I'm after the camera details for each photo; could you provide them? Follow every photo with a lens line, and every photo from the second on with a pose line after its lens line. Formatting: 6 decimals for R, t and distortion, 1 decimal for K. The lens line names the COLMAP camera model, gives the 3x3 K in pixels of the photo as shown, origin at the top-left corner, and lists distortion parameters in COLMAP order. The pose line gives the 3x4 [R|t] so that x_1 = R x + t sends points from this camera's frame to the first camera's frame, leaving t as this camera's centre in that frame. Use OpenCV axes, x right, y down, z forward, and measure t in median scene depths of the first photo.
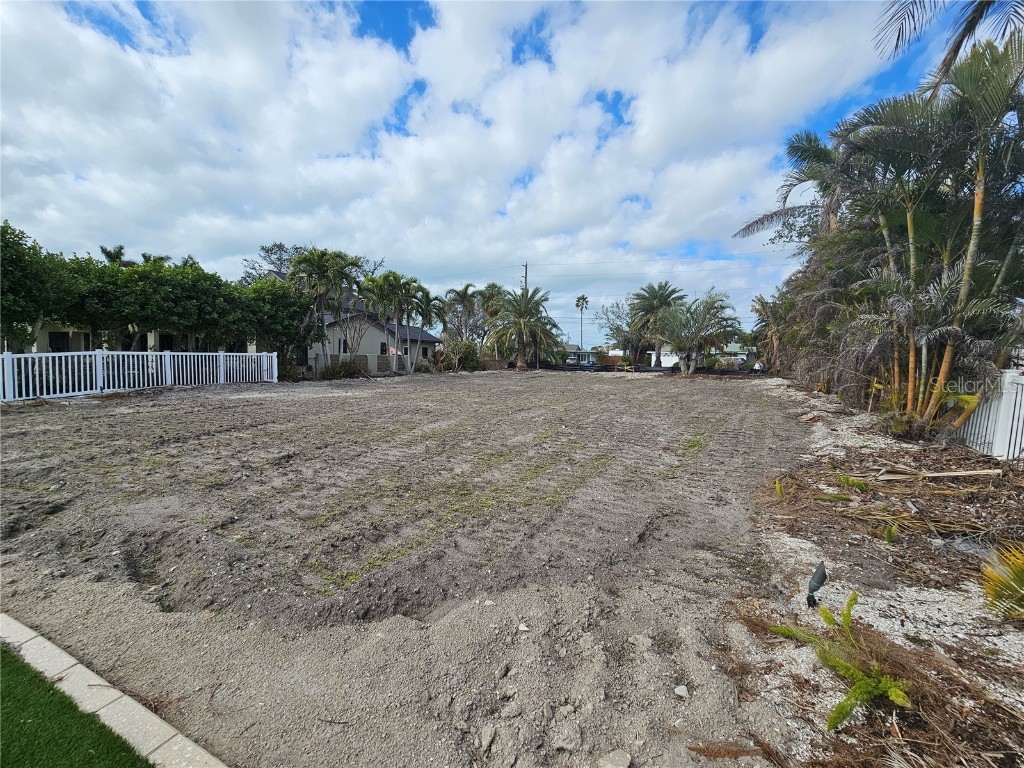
lens RADIAL K [[428.6, 0, 512.0], [0, 428.6, 384.0], [0, 0, 1]] dist [0.000503, -0.000381]
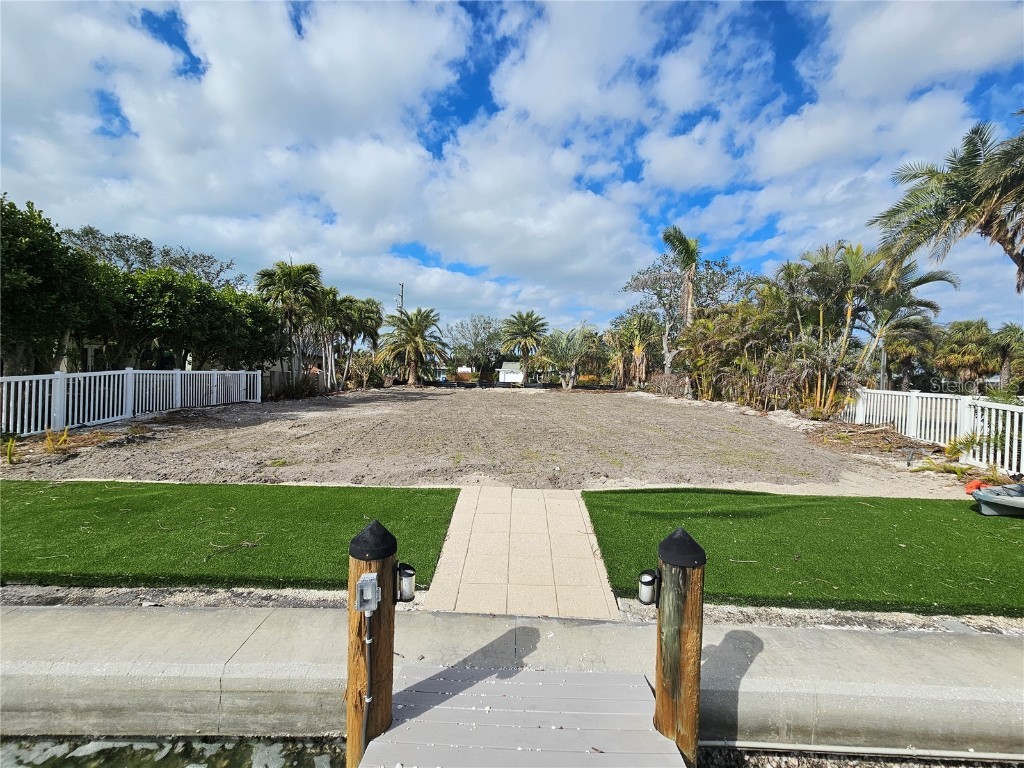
lens RADIAL K [[428.6, 0, 512.0], [0, 428.6, 384.0], [0, 0, 1]] dist [0.000503, -0.000381]
pose [[0.898457, -0.005261, 0.439031, -0.430401], [0.020922, 0.999305, -0.030841, -0.004856], [-0.438564, 0.036895, 0.897942, -0.065956]]
